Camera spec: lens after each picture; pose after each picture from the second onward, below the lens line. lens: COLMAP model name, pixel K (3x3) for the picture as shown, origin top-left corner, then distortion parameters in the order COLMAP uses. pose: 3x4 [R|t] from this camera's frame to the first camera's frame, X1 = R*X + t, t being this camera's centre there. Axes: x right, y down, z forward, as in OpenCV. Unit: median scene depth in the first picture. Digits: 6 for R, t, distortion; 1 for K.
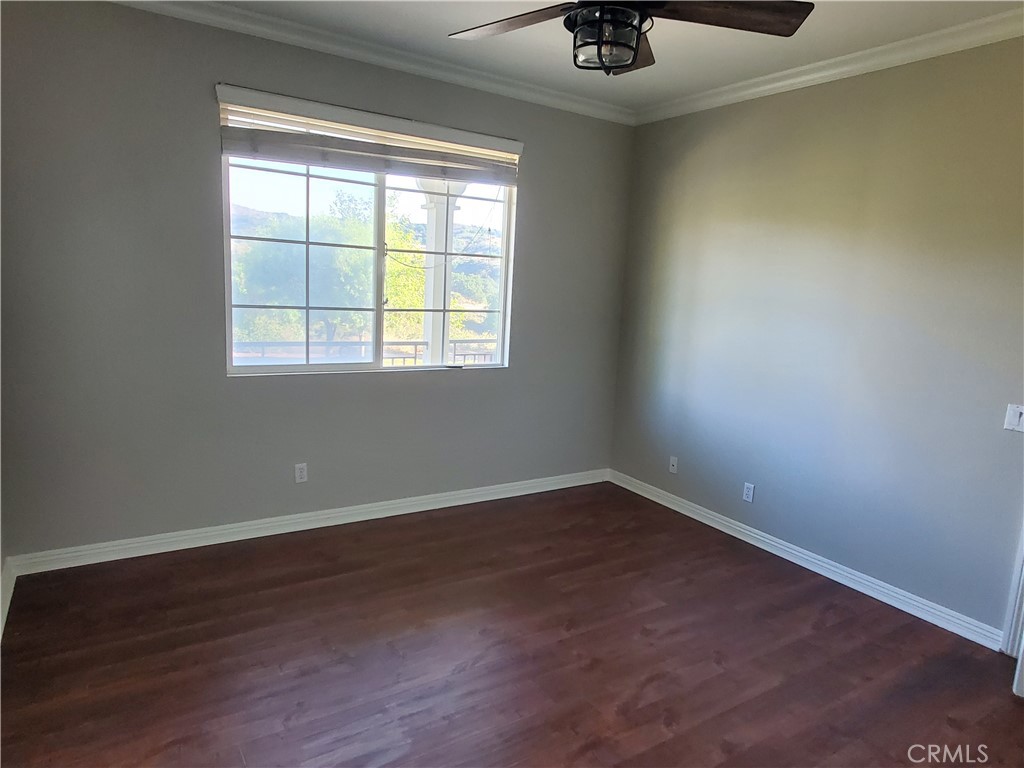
lens RADIAL K [[629.2, 0, 513.1], [0, 629.2, 382.8], [0, 0, 1]] dist [-0.015952, 0.005453]
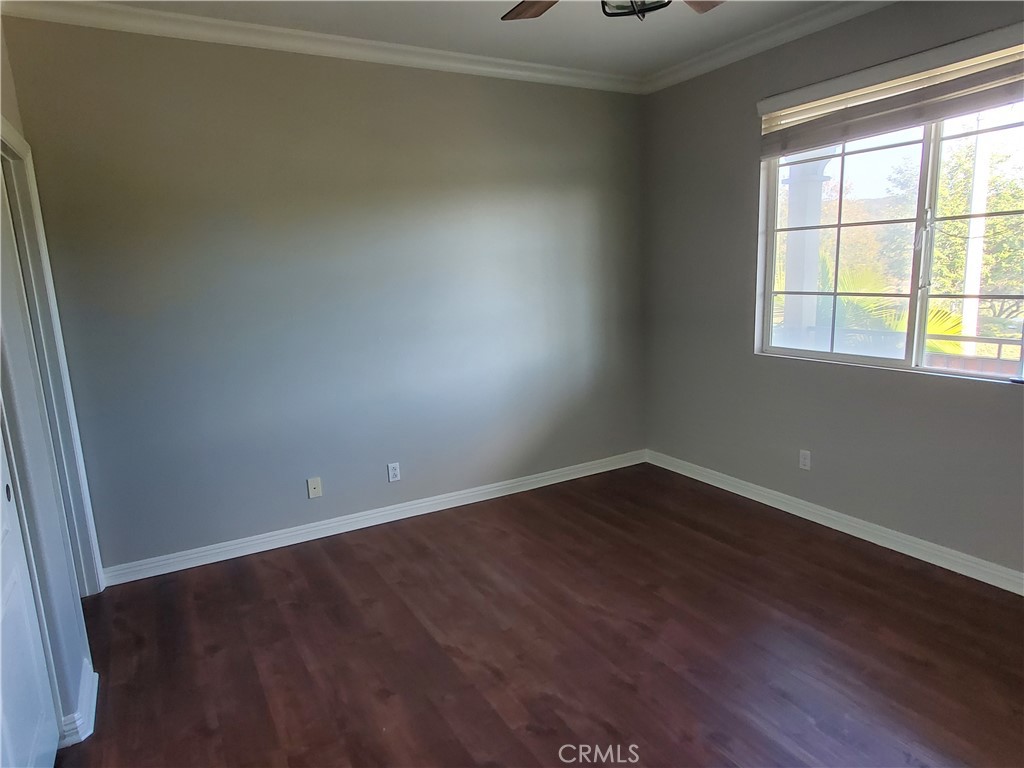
lens RADIAL K [[629.2, 0, 513.3], [0, 629.2, 386.4], [0, 0, 1]] dist [-0.015952, 0.005453]
pose [[-0.038592, 0.128219, -0.990995, 0.678105], [-0.123045, 0.983576, 0.132051, -0.047683], [0.991650, 0.127033, -0.022182, 0.567964]]
